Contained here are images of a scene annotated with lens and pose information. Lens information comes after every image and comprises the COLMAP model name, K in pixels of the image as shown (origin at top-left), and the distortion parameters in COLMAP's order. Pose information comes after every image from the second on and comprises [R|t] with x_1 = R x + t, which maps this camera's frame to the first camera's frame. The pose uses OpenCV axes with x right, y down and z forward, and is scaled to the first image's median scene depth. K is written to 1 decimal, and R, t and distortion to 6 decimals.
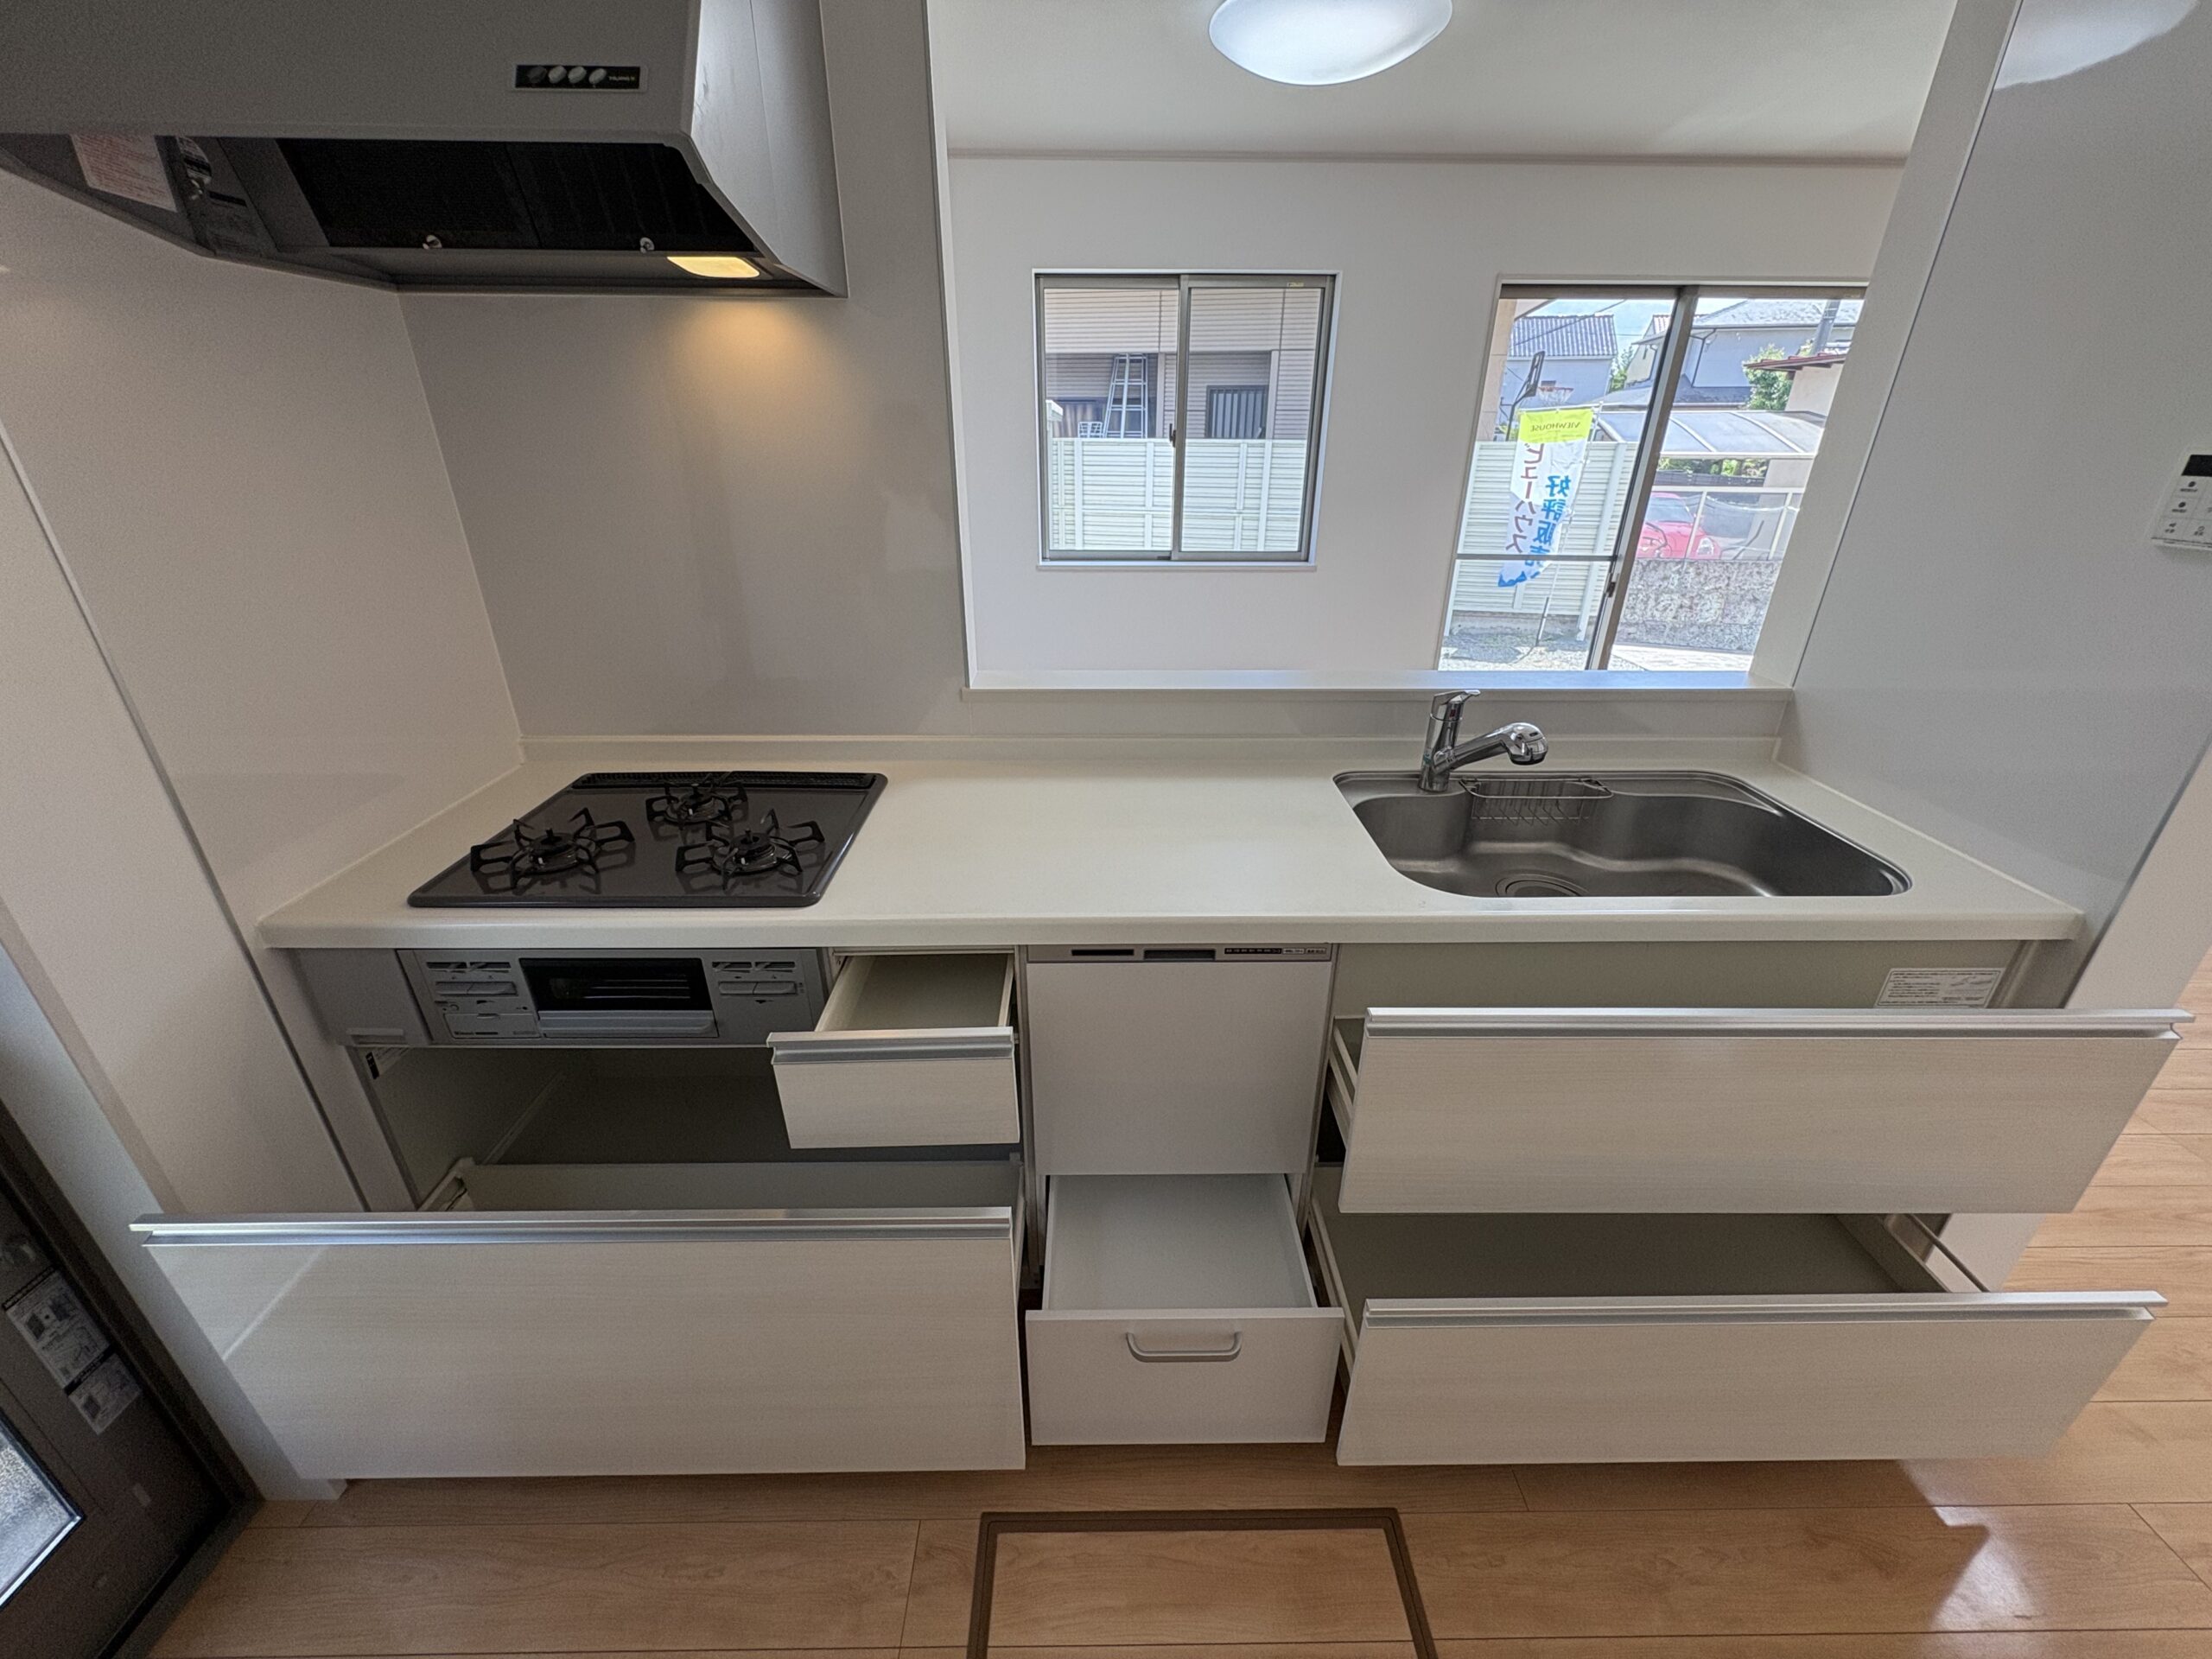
lens RADIAL K [[888.8, 0, 1106.0], [0, 888.8, 829.5], [0, 0, 1]] dist [0.000687, 0.000069]
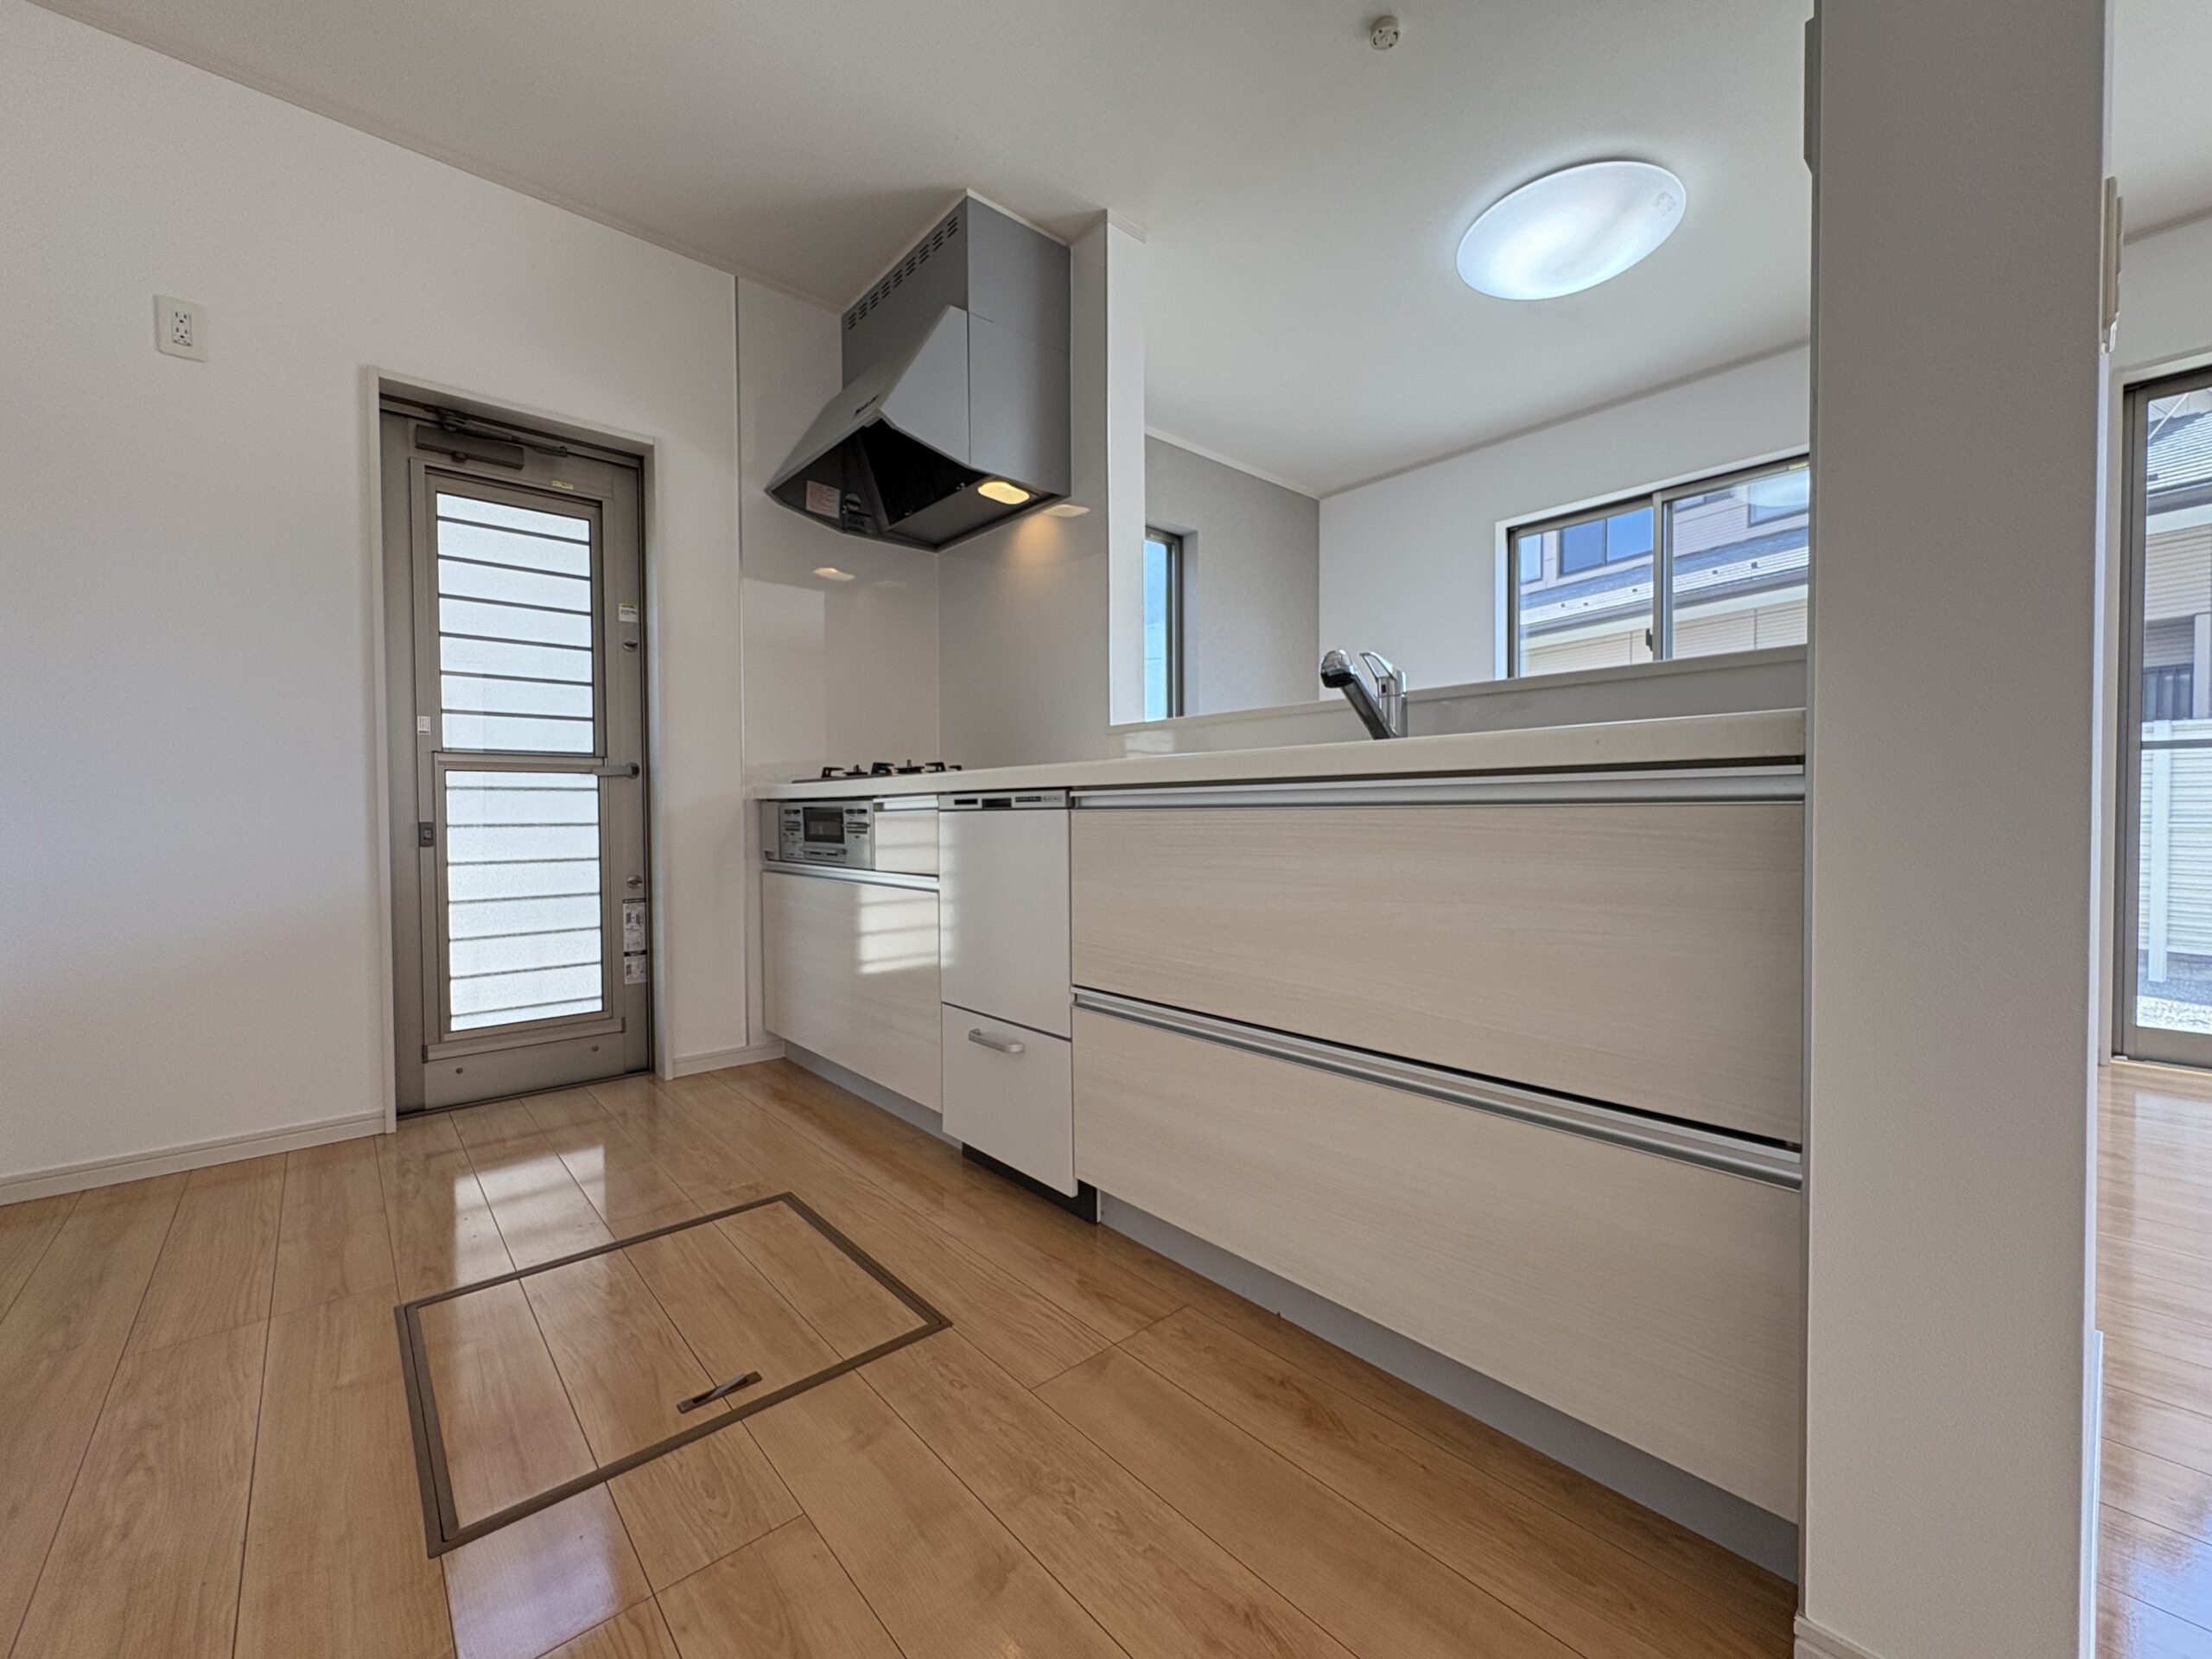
lens RADIAL K [[888.8, 0, 1106.0], [0, 888.8, 829.5], [0, 0, 1]] dist [0.000687, 0.000069]
pose [[0.651749, 0.011434, -0.758348, 1.274029], [-0.307232, 0.918155, -0.250201, 0.481524], [0.693420, 0.396057, 0.601919, 0.317087]]
